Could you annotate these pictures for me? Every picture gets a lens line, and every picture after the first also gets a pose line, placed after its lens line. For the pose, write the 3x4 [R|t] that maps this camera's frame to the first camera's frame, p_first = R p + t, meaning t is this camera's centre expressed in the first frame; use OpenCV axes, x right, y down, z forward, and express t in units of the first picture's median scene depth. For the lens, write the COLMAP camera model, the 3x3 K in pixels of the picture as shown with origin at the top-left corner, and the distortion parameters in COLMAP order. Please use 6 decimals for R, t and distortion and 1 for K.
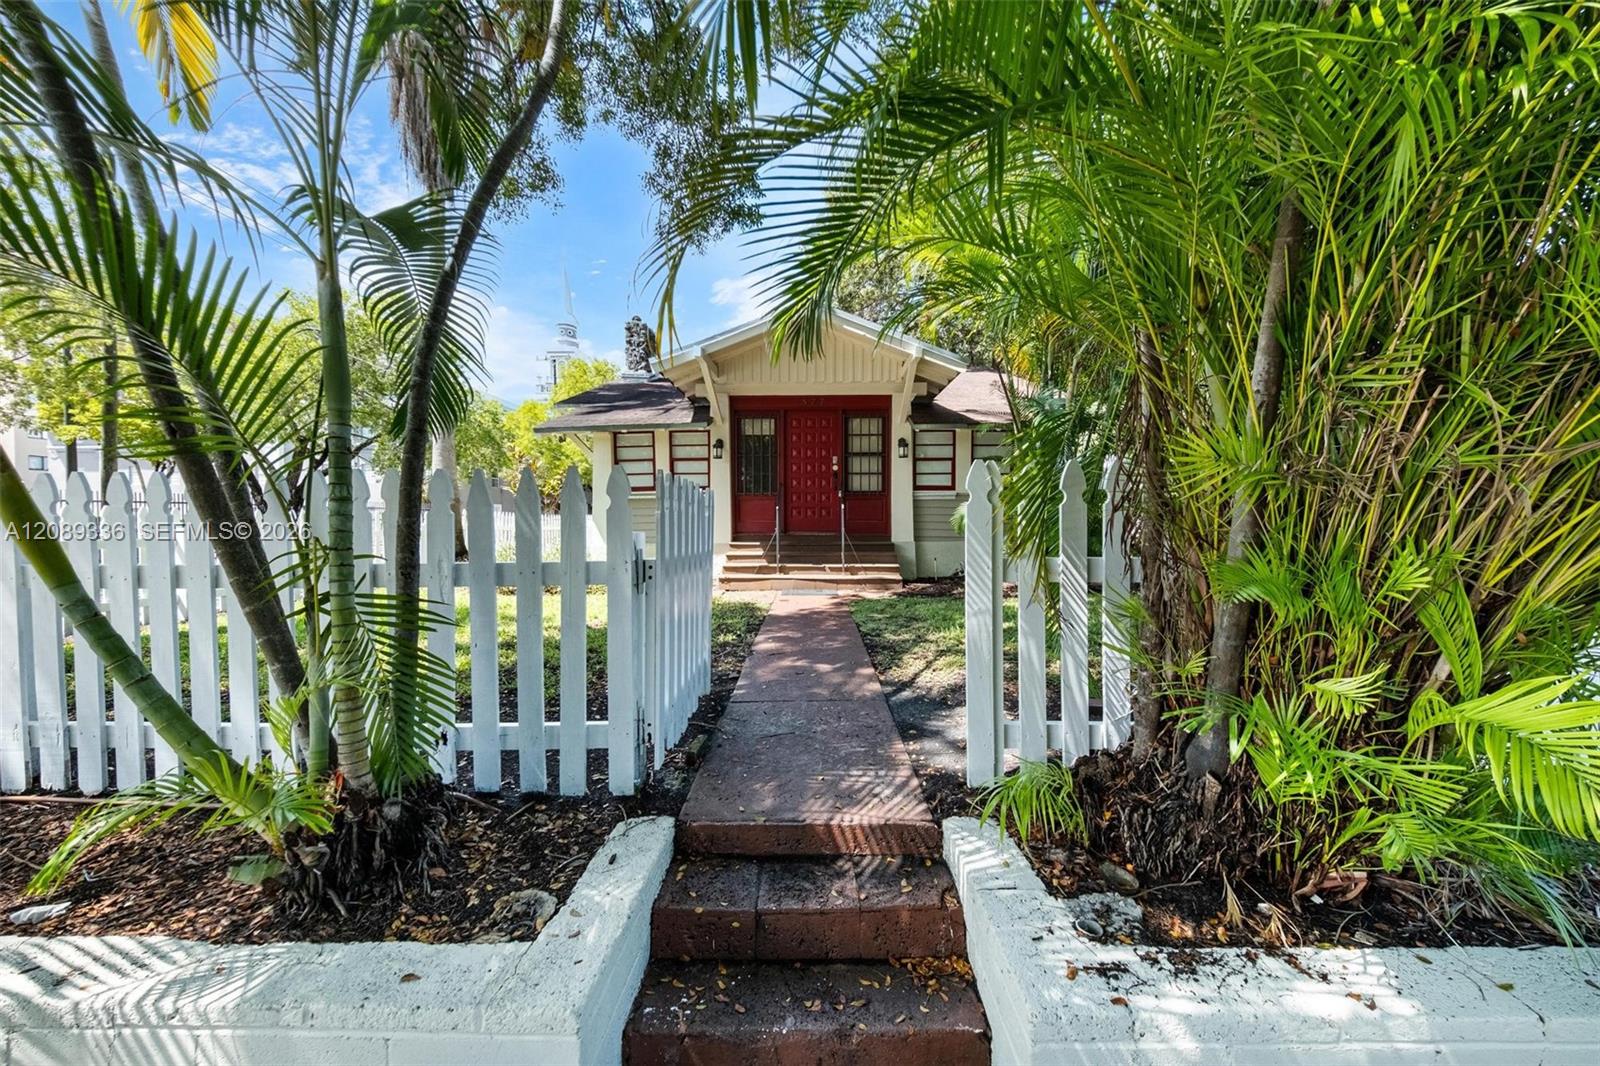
lens RADIAL K [[562.8, 0, 801.4], [0, 562.8, 541.6], [0, 0, 1]] dist [0.000771, 0.000093]
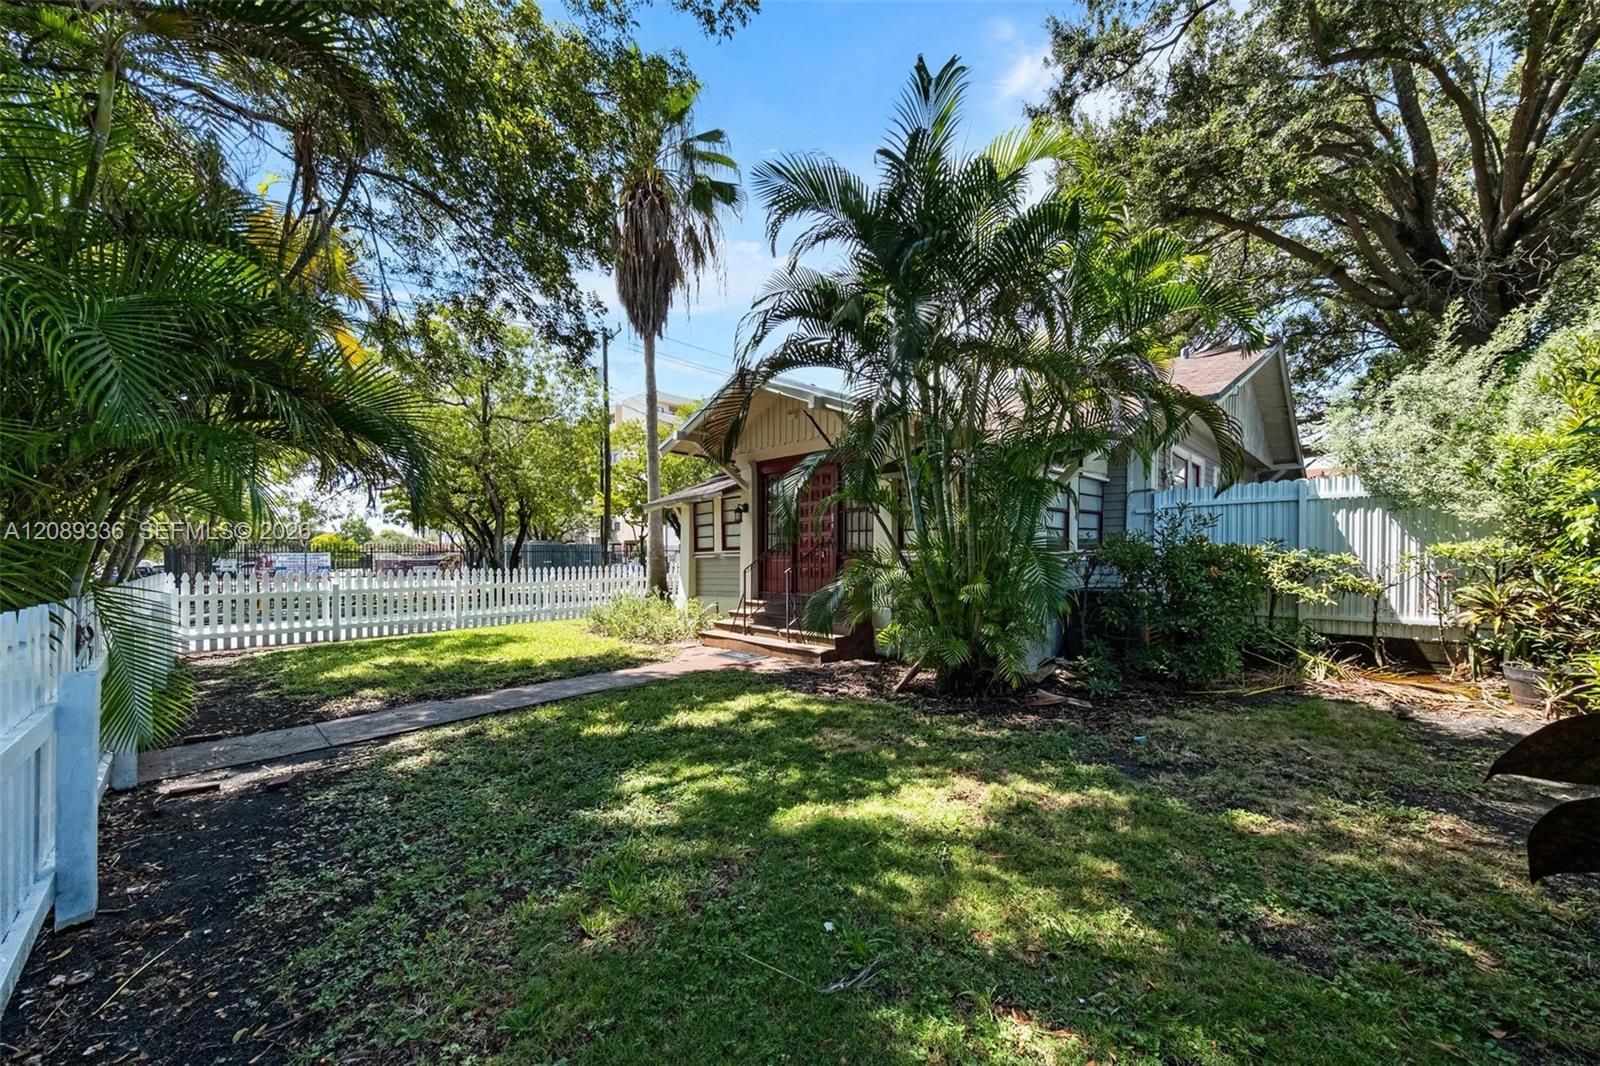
lens RADIAL K [[548.8, 0, 800.0], [0, 548.8, 533.0], [0, 0, 1]] dist [-0.001259, -0.000315]
pose [[0.748817, -0.025681, -0.662279, 0.640419], [-0.023365, 0.997605, -0.065102, -0.058956], [0.662365, 0.064224, 0.746424, 0.277041]]
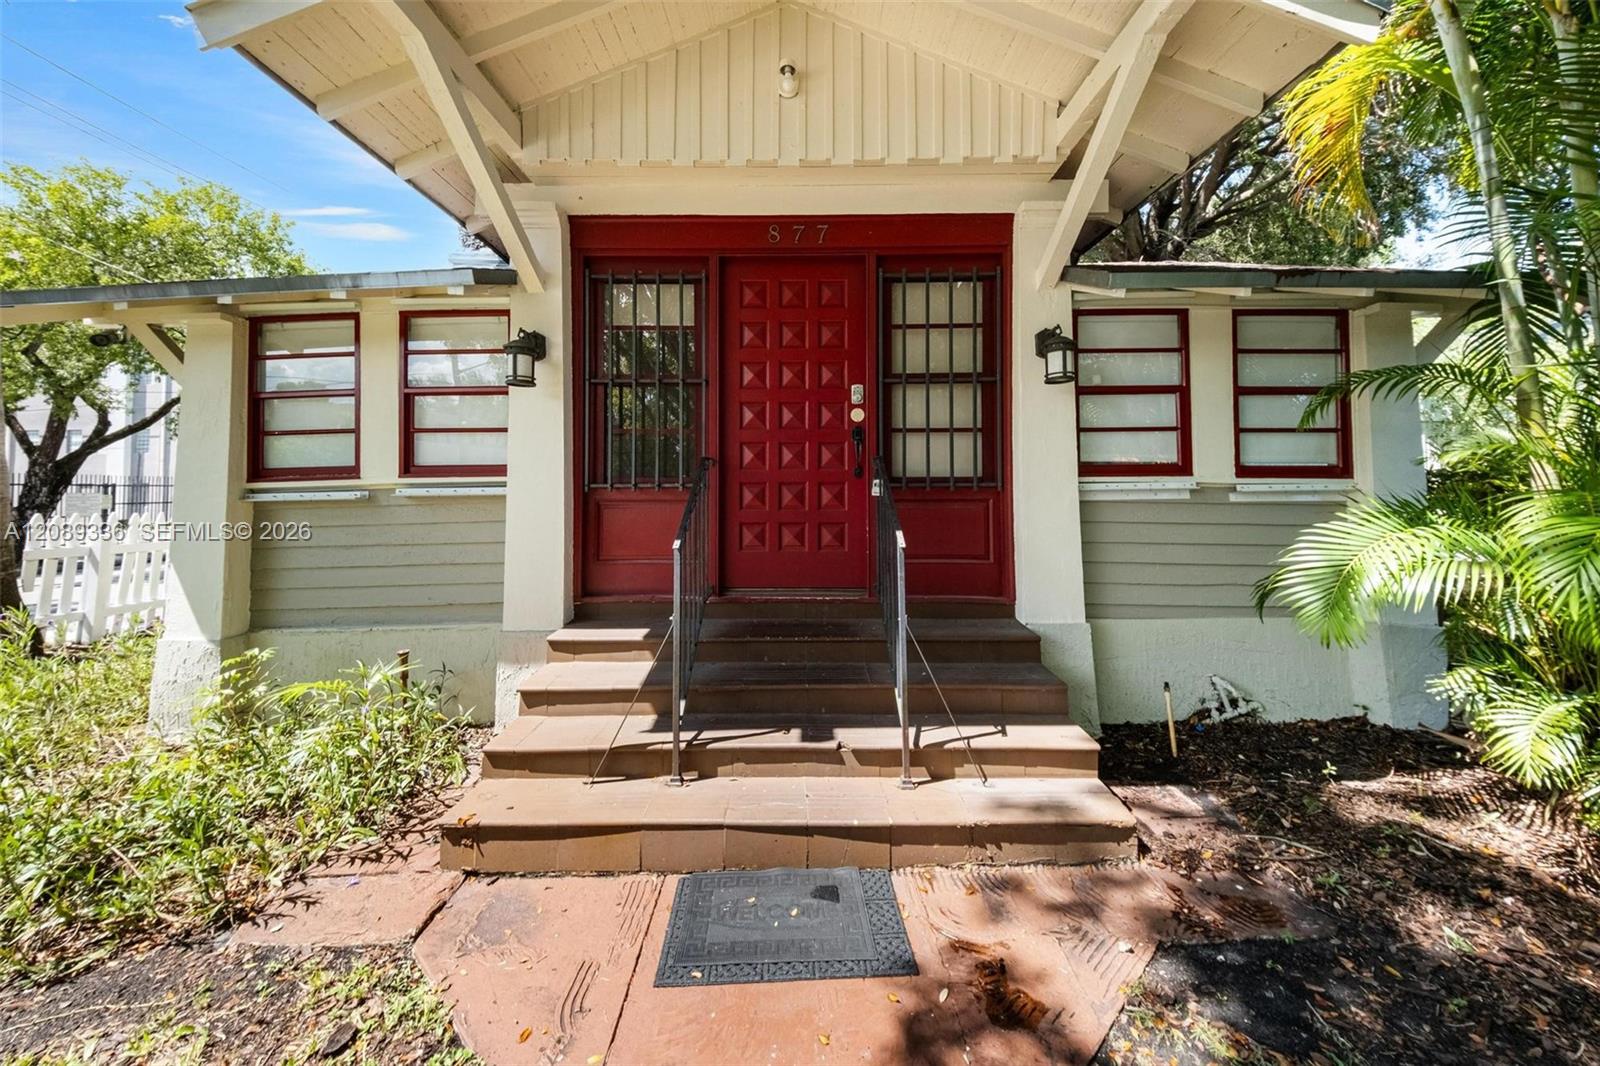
lens RADIAL K [[573.6, 0, 802.4], [0, 573.6, 473.8], [0, 0, 1]] dist [0.013343, -0.012250]
pose [[0.999384, -0.002557, 0.035008, 0.010893], [0.004564, 0.998343, -0.057369, -0.072042], [-0.034803, 0.057494, 0.997739, 0.637572]]
